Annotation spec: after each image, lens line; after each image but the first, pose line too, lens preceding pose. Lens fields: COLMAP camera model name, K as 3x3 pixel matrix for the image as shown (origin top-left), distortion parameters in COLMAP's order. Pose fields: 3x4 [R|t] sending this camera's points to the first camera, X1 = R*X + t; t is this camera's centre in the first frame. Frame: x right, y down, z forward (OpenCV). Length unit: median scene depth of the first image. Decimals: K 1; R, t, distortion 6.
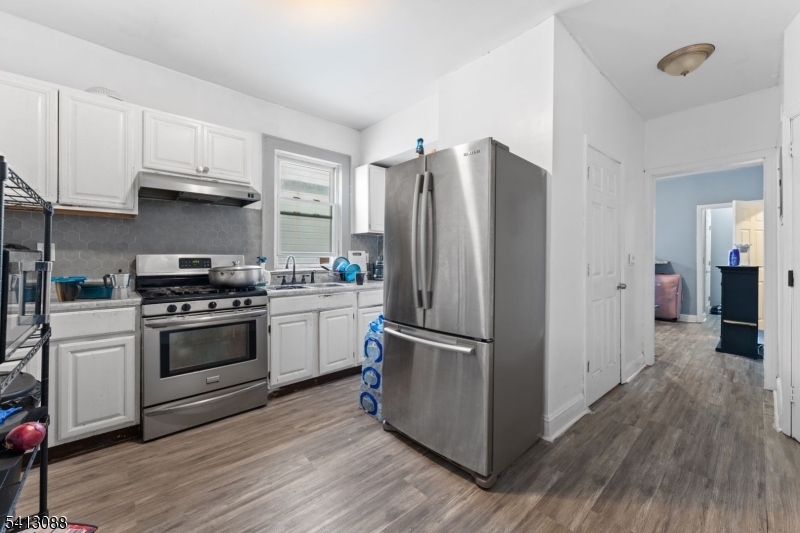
lens RADIAL K [[322.0, 0, 399.8], [0, 322.0, 262.5], [0, 0, 1]] dist [-0.002663, 0.000283]
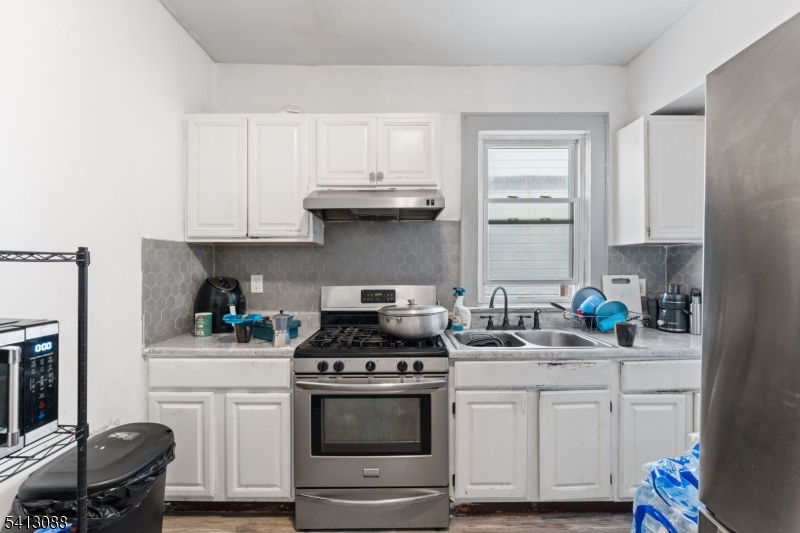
lens RADIAL K [[322.0, 0, 406.2], [0, 322.0, 267.8], [0, 0, 1]] dist [-0.002663, 0.000283]
pose [[0.744534, 0.002345, -0.667581, -0.046947], [-0.002723, 0.999996, 0.000475, -0.065208], [0.667579, 0.001464, 0.744537, 0.424655]]
